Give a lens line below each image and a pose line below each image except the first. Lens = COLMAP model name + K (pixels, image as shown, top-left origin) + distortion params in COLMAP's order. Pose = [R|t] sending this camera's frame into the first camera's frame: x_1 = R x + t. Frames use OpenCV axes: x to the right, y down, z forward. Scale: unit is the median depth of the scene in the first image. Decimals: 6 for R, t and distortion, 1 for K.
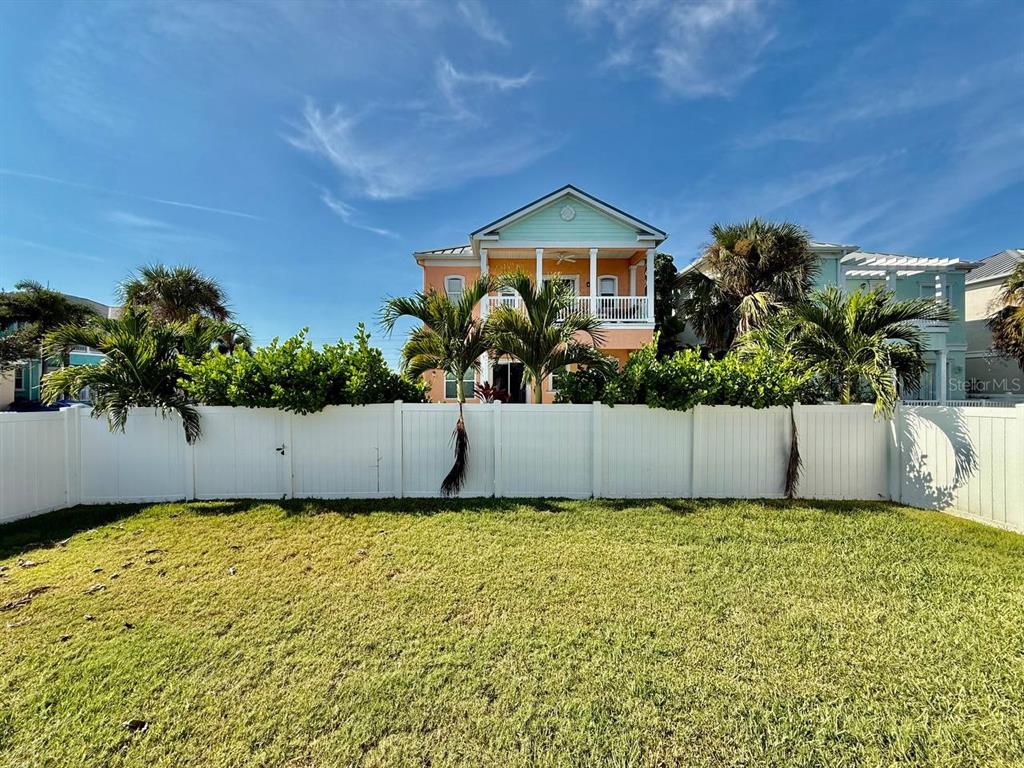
lens RADIAL K [[407.7, 0, 531.4], [0, 407.7, 392.8], [0, 0, 1]] dist [0.002085, 0.000149]
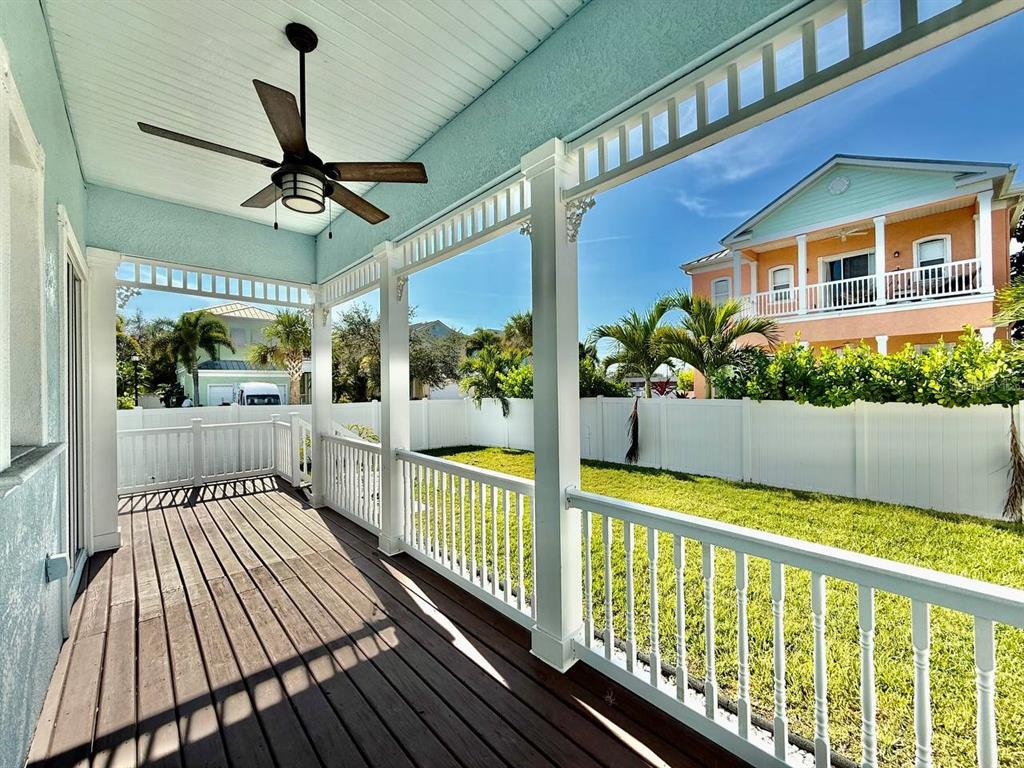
lens RADIAL K [[407.7, 0, 514.2], [0, 407.7, 390.1], [0, 0, 1]] dist [0.002085, 0.000149]
pose [[0.680567, -0.004237, -0.732674, 0.261424], [0.002271, 0.999991, -0.003673, 0.001771], [0.732683, 0.000836, 0.680570, -0.113915]]
